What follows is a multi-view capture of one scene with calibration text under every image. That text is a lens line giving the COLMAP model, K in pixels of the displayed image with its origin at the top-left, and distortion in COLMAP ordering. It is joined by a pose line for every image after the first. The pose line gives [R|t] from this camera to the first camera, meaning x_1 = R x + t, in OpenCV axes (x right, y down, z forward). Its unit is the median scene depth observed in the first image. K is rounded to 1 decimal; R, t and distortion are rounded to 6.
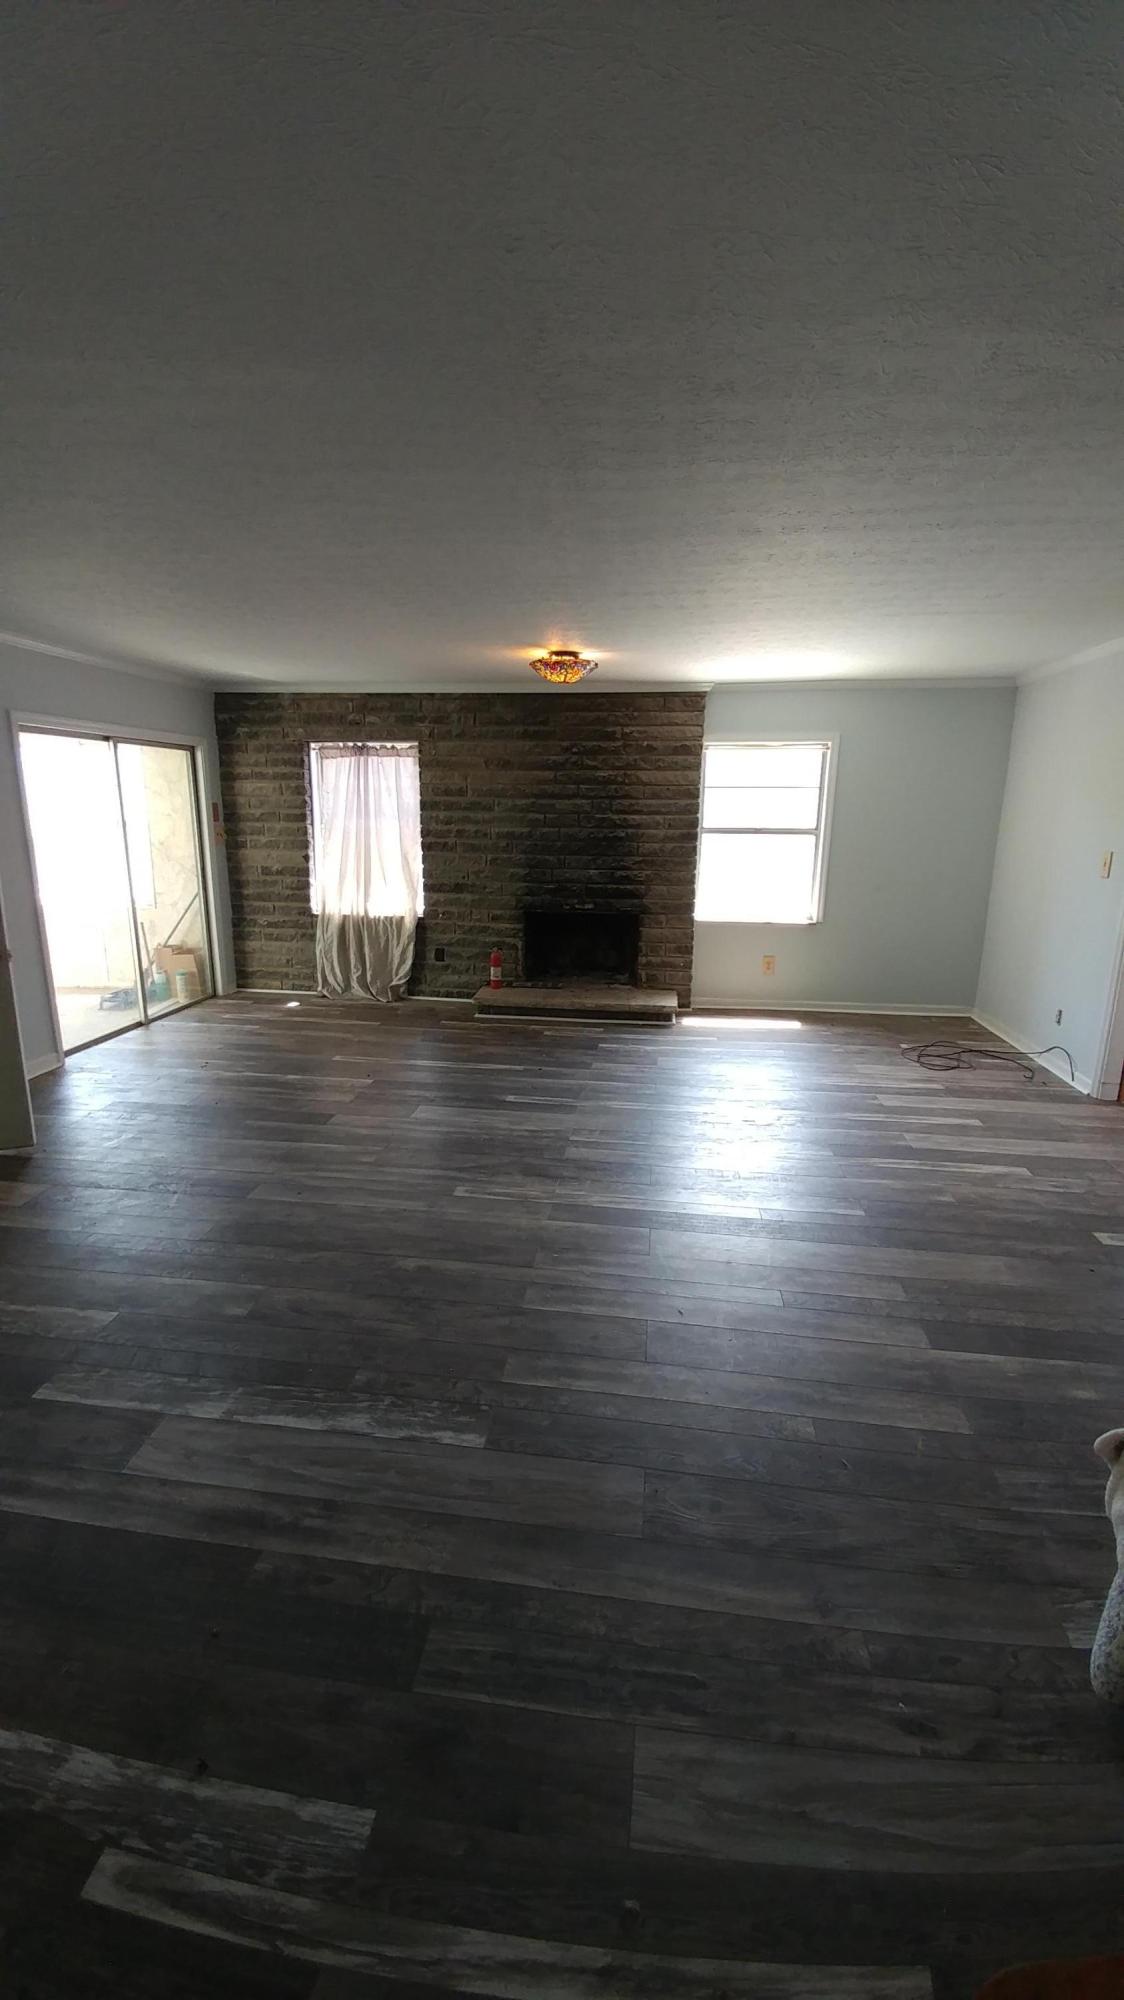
lens RADIAL K [[809.9, 0, 551.3], [0, 809.9, 1001.7], [0, 0, 1]] dist [0.037604, -0.046024]
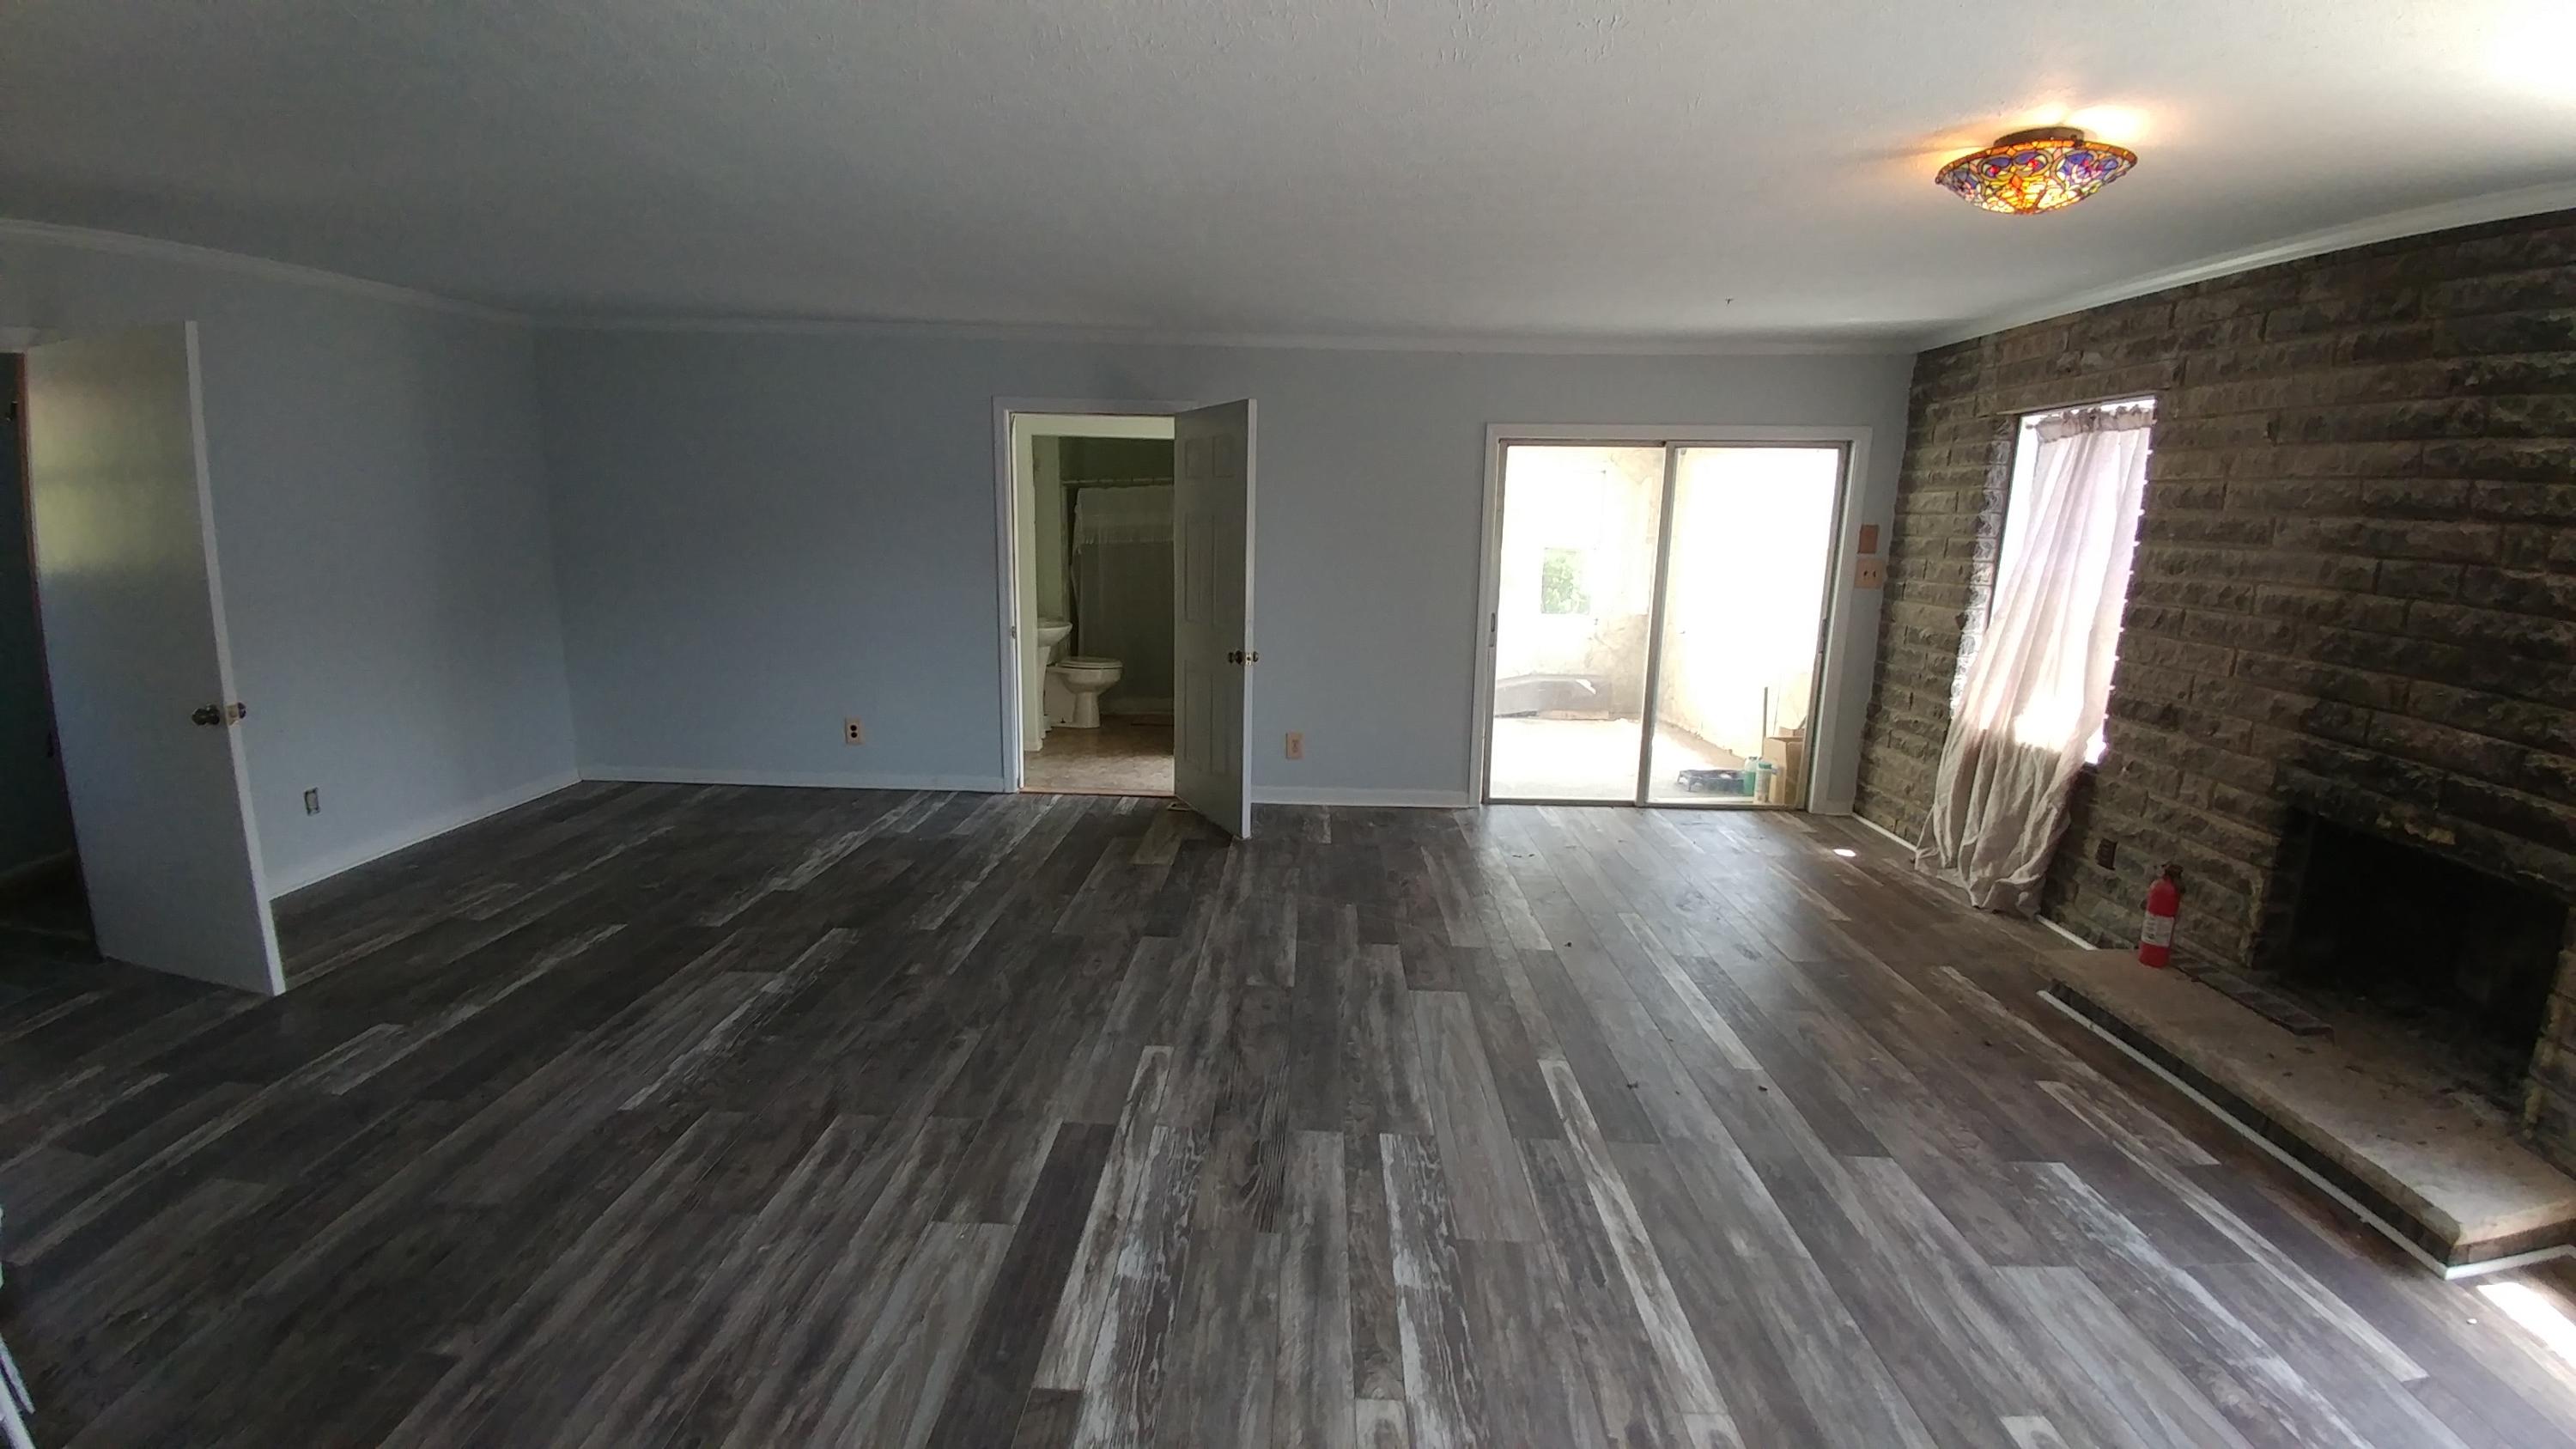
lens RADIAL K [[1043.3, 0, 1292.9], [0, 1043.3, 742.3], [0, 0, 1]] dist [0.037604, -0.046024]
pose [[0.115378, 0.201280, -0.972715, 0.387134], [-0.244434, 0.954896, 0.168600, -0.109416], [0.962777, 0.218312, 0.159374, 0.469693]]
